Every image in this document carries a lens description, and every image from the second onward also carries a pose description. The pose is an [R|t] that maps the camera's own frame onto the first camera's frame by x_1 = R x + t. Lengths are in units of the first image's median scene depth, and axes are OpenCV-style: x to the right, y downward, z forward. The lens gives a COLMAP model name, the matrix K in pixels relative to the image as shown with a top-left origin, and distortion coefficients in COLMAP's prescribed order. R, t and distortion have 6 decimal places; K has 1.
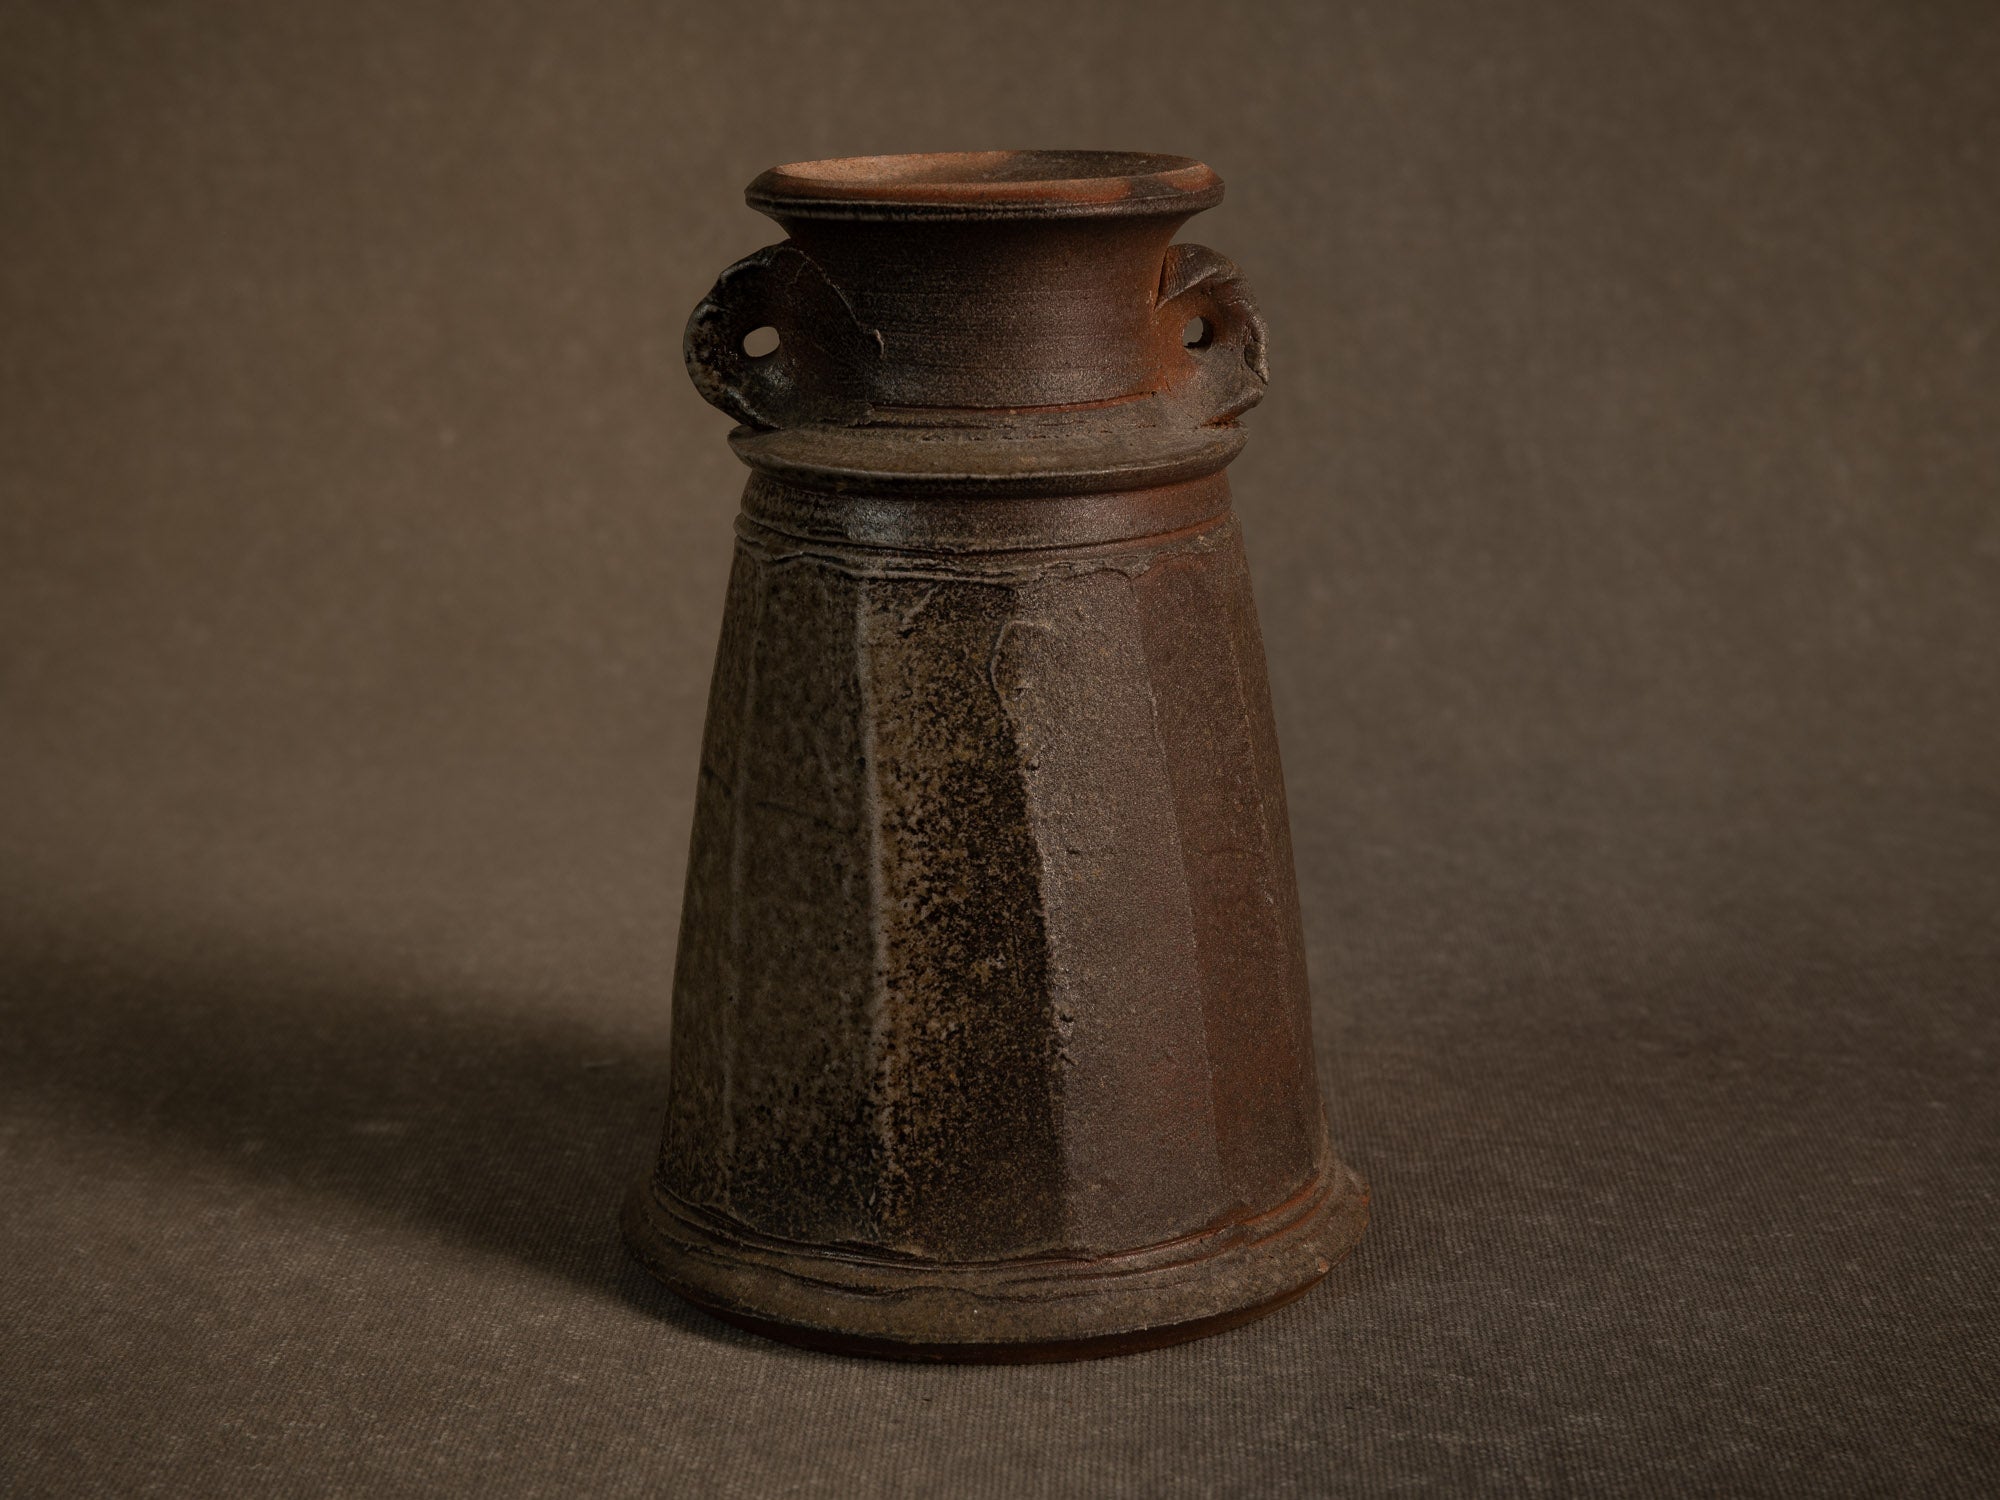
lens RADIAL K [[3761.4, 0, 1000.0], [0, 3761.4, 750.0], [0, 0, 1]] dist [-0.026547, 0.278923]
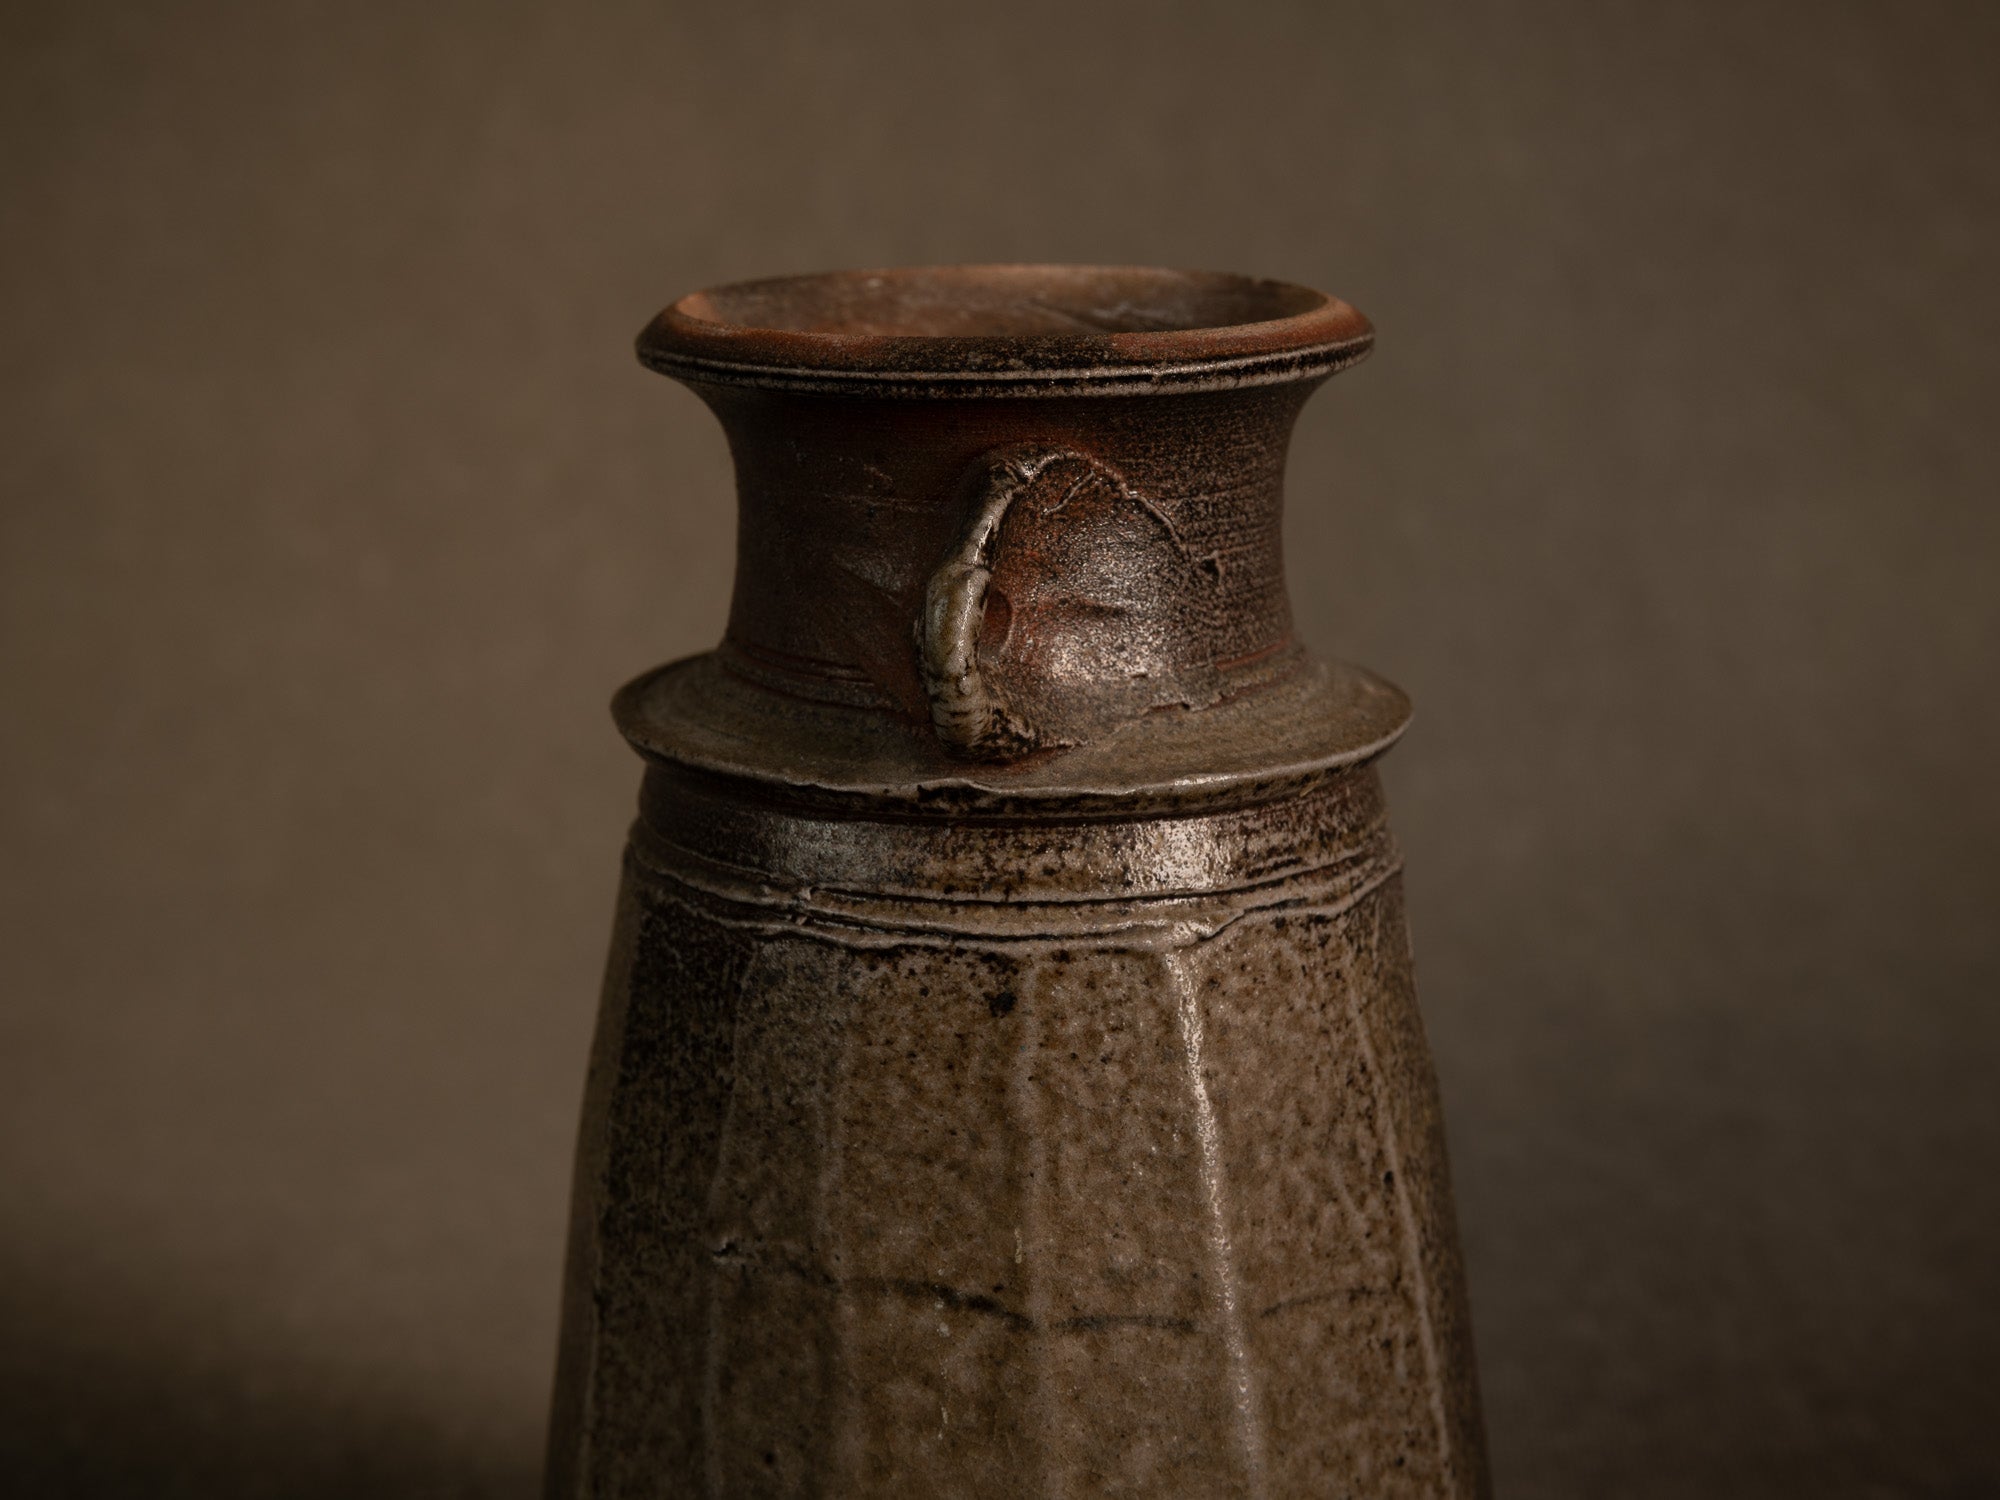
lens RADIAL K [[3761.4, 0, 1000.0], [0, 3761.4, 750.0], [0, 0, 1]] dist [-0.026547, 0.278923]
pose [[0.180505, -0.206621, 0.961627, -0.674227], [0.222886, 0.960845, 0.164616, -0.194728], [-0.957987, 0.184619, 0.219490, 0.903723]]
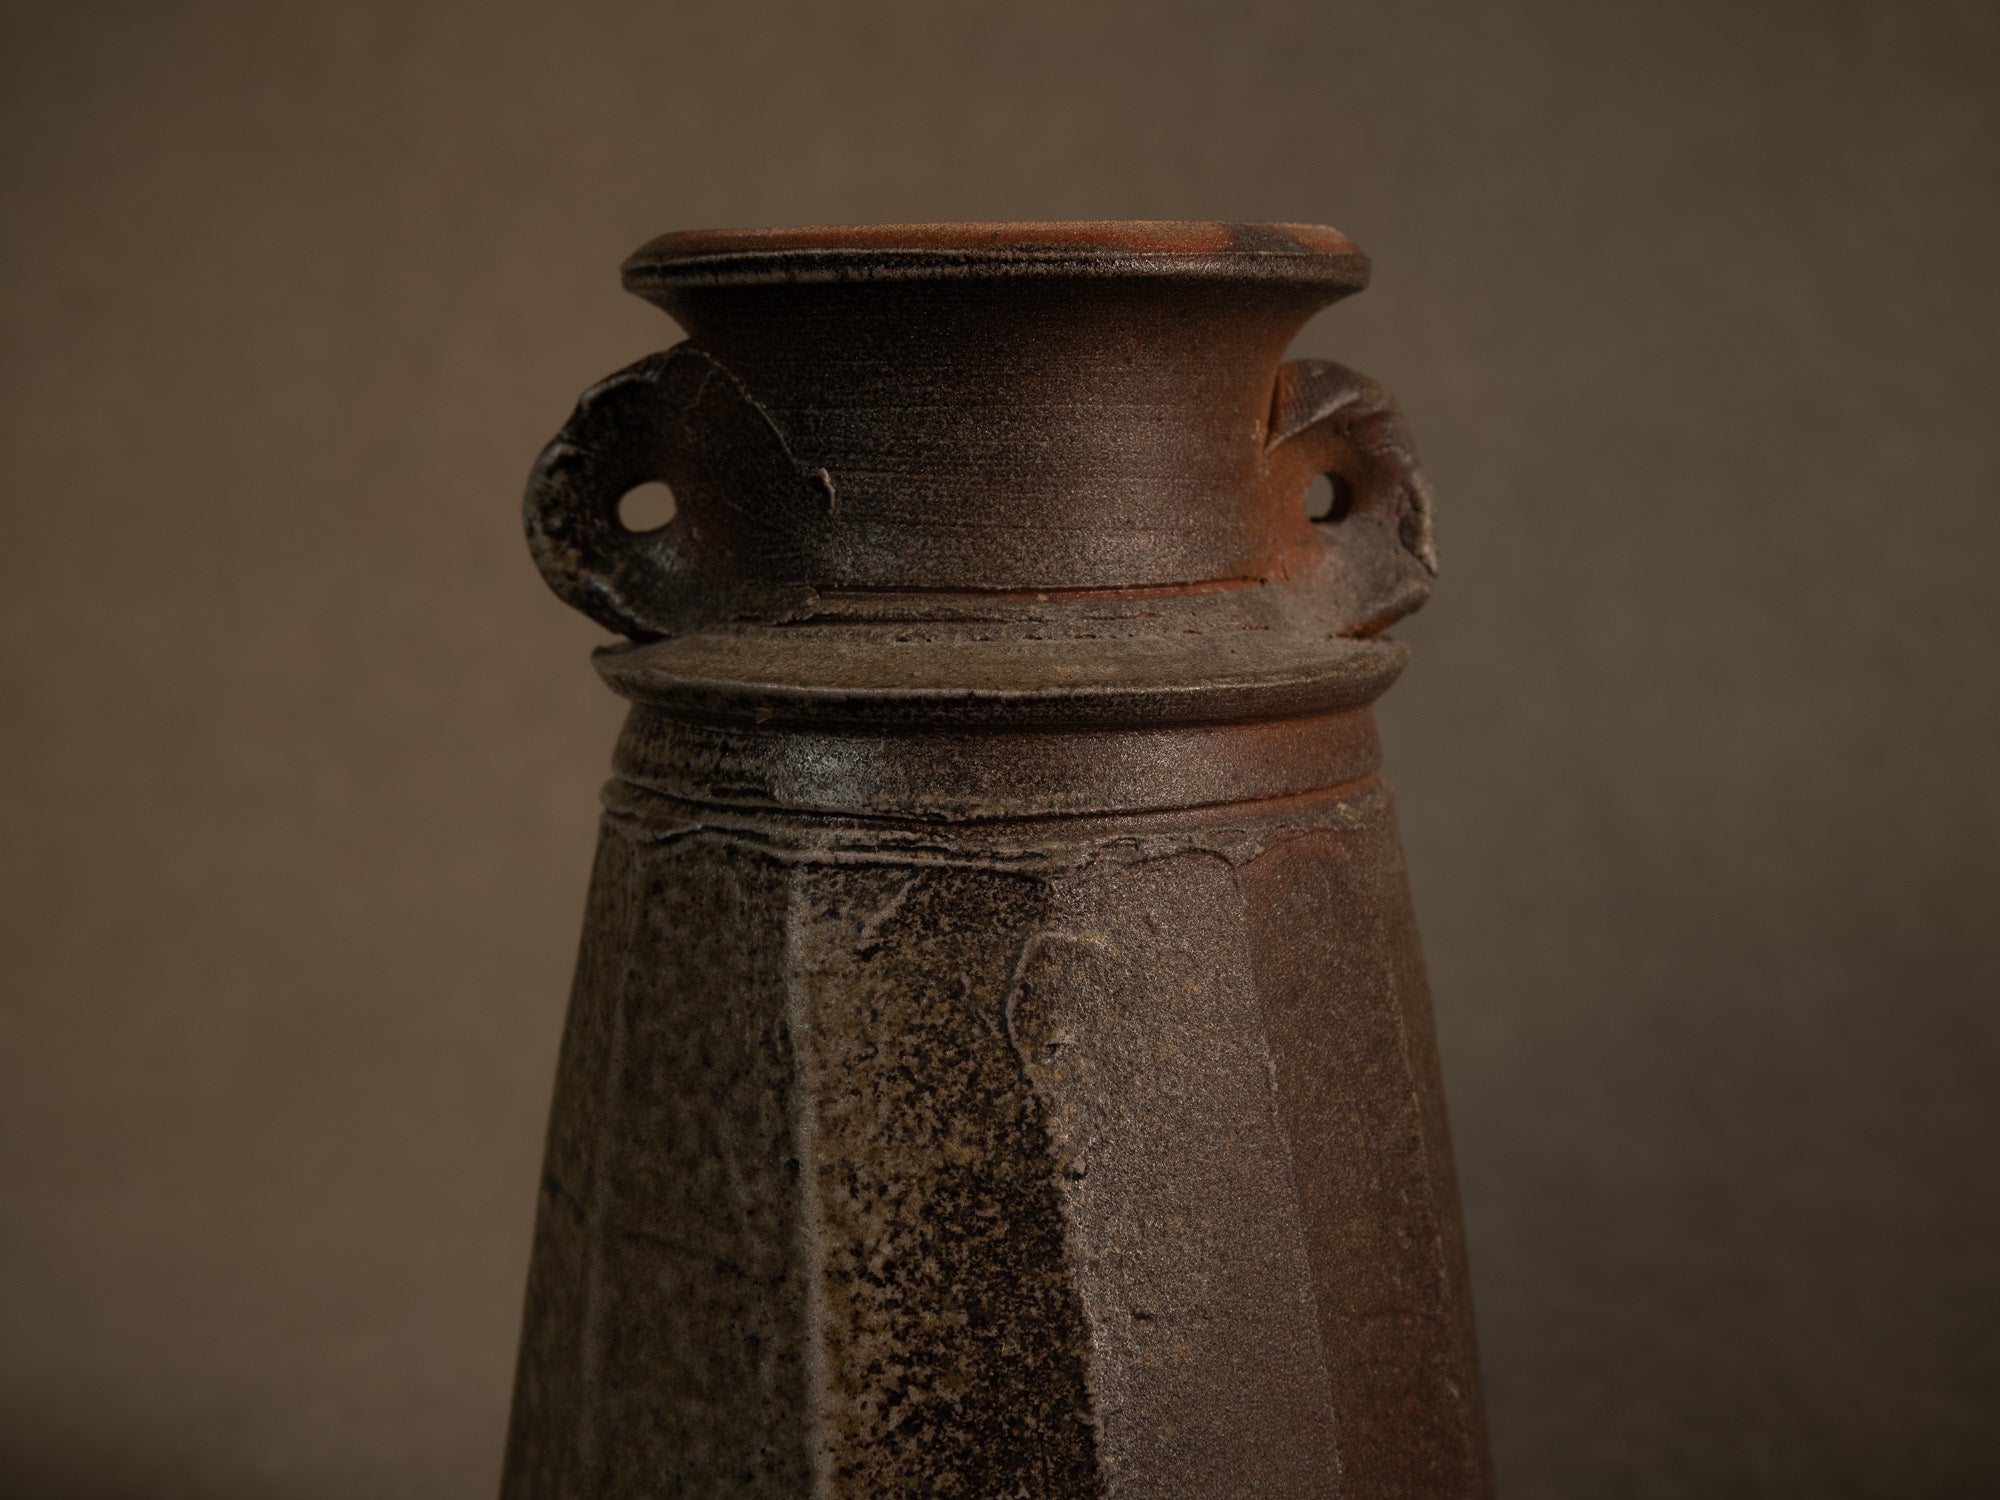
lens RADIAL K [[3590.1, 0, 1047.3], [0, 3590.1, 754.3], [0, 0, 1]] dist [-0.014464, 0.123338]
pose [[0.999879, 0.002292, 0.015403, -0.004818], [-0.000445, 0.992918, -0.118800, 0.005997], [-0.015567, 0.118779, 0.992799, 0.416099]]
